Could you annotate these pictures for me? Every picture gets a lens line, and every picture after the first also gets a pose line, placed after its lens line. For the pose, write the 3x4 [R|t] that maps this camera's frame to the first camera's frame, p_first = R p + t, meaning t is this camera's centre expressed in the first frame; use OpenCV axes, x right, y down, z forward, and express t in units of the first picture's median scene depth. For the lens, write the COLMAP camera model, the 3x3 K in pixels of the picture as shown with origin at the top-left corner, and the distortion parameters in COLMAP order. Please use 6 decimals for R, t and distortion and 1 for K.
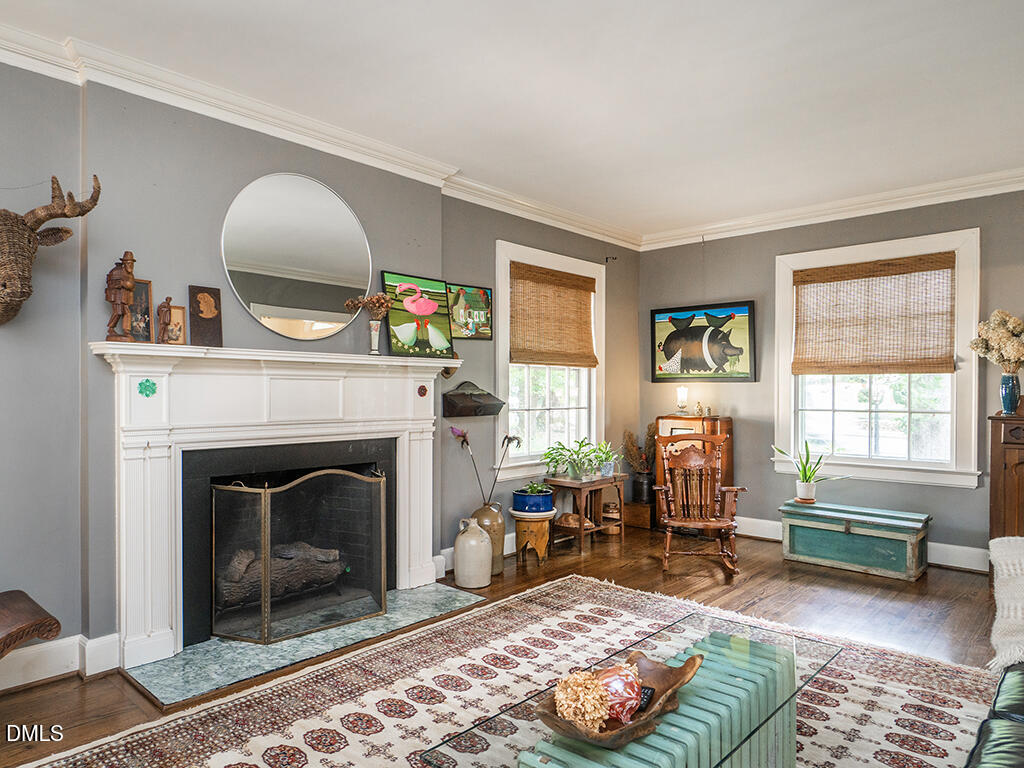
lens RADIAL K [[626.0, 0, 511.8], [0, 626.0, 386.1], [0, 0, 1]] dist [0.000685, -0.000969]
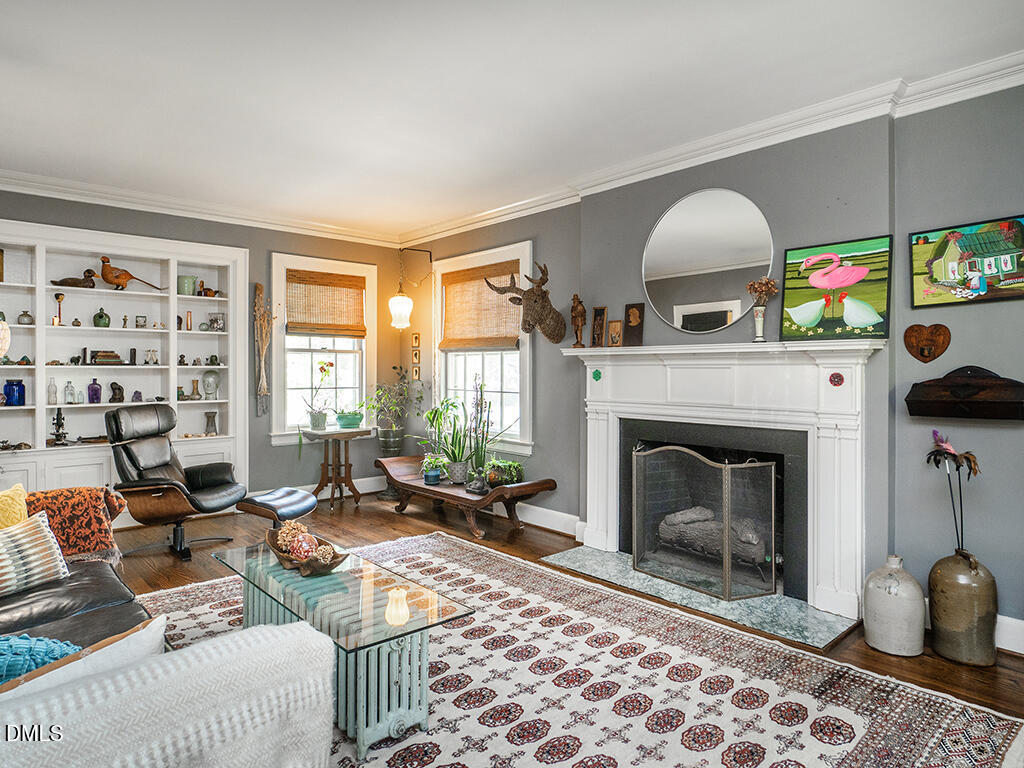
lens RADIAL K [[589.7, 0, 516.3], [0, 589.7, 375.6], [0, 0, 1]] dist [-0.000960, 0.002148]
pose [[-0.038573, -0.001124, -0.999255, 0.759003], [-0.000752, 0.999999, -0.001096, 0.004203], [0.999256, 0.000709, -0.038573, 0.705110]]
